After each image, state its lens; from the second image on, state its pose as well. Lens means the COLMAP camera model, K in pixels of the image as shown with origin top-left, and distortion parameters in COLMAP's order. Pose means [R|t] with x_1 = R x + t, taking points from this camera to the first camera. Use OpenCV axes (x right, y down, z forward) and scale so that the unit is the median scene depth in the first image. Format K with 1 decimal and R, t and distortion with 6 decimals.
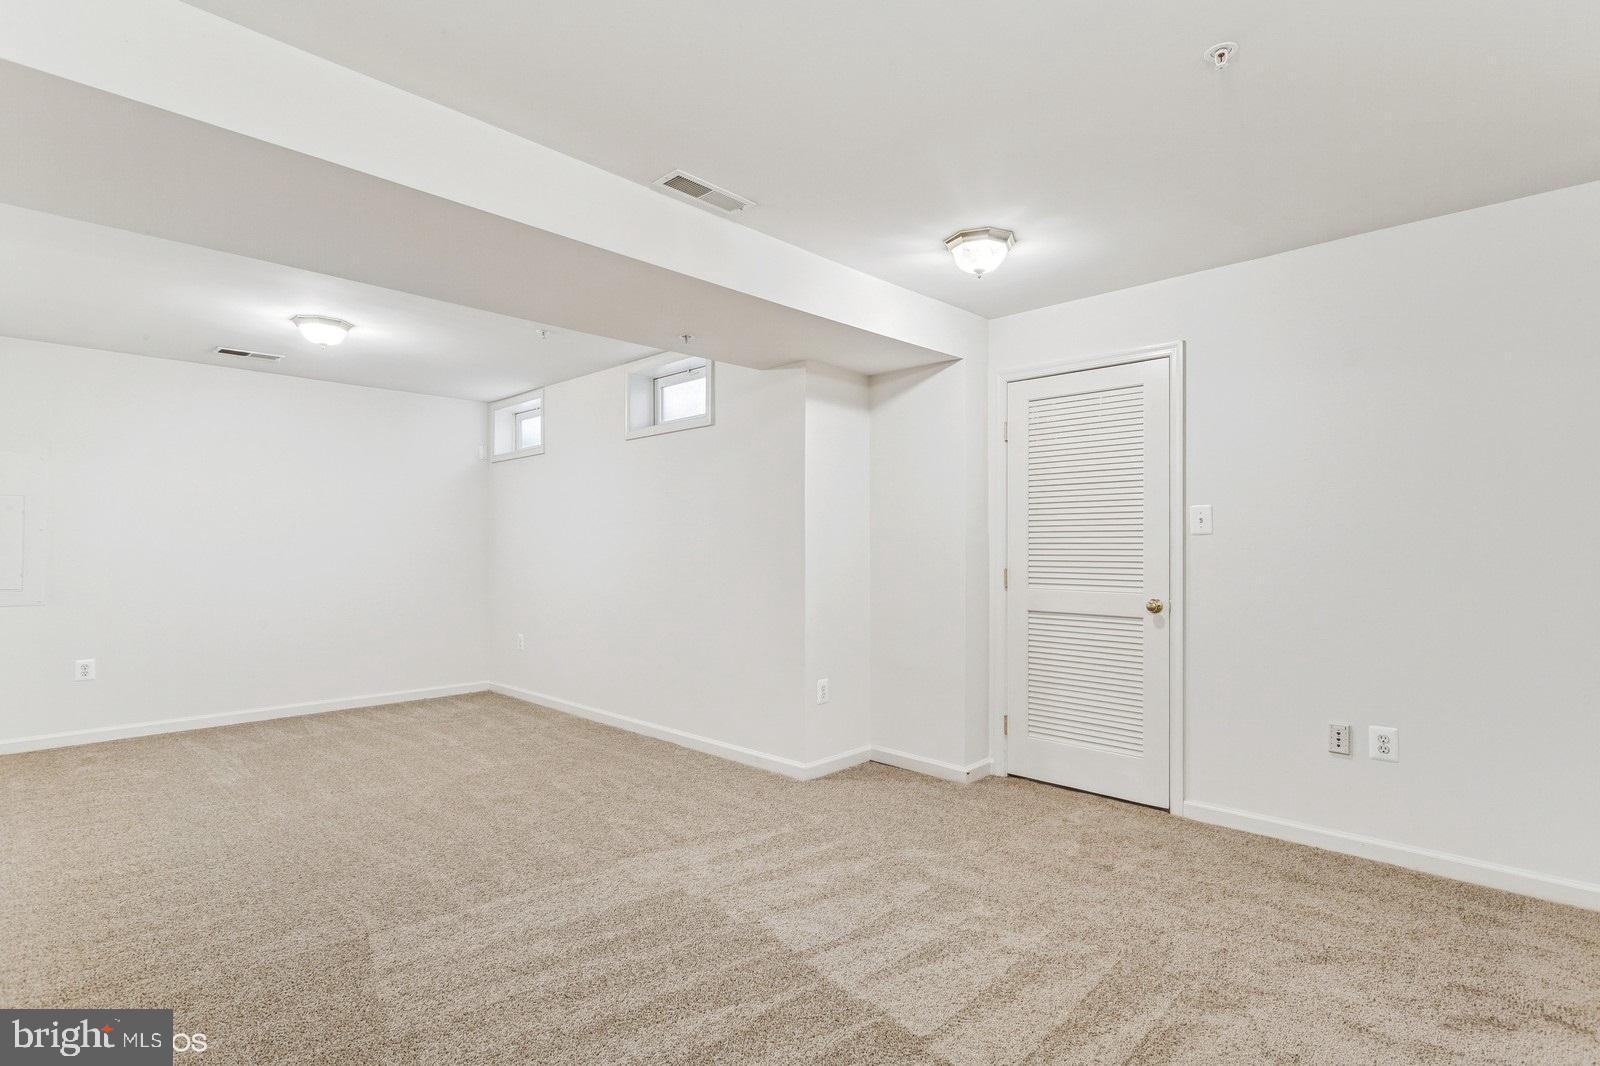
lens RADIAL K [[765.6, 0, 803.7], [0, 765.6, 546.5], [0, 0, 1]] dist [0.007631, 0.001669]
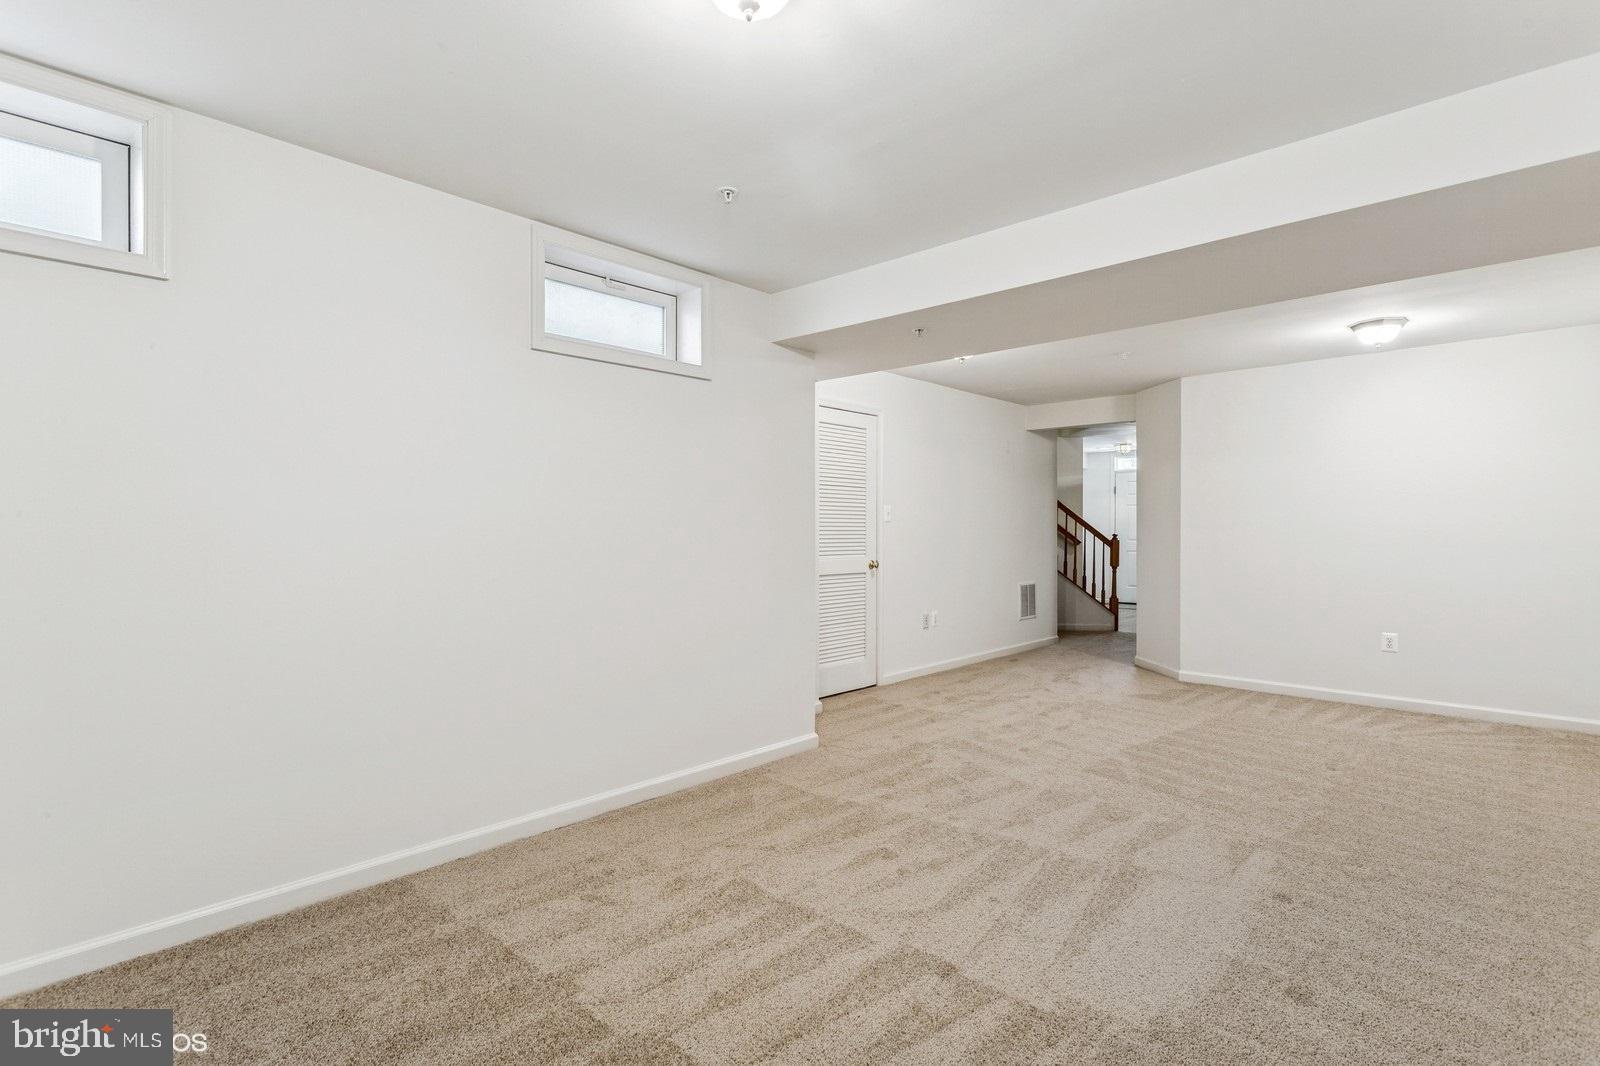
lens RADIAL K [[765.6, 0, 802.8], [0, 765.6, 525.7], [0, 0, 1]] dist [0.007631, 0.001669]
pose [[0.013727, 0.009456, 0.999861, -1.073982], [0.005820, 0.999938, -0.009537, 0.008095], [-0.999889, 0.005950, 0.013671, 1.014983]]
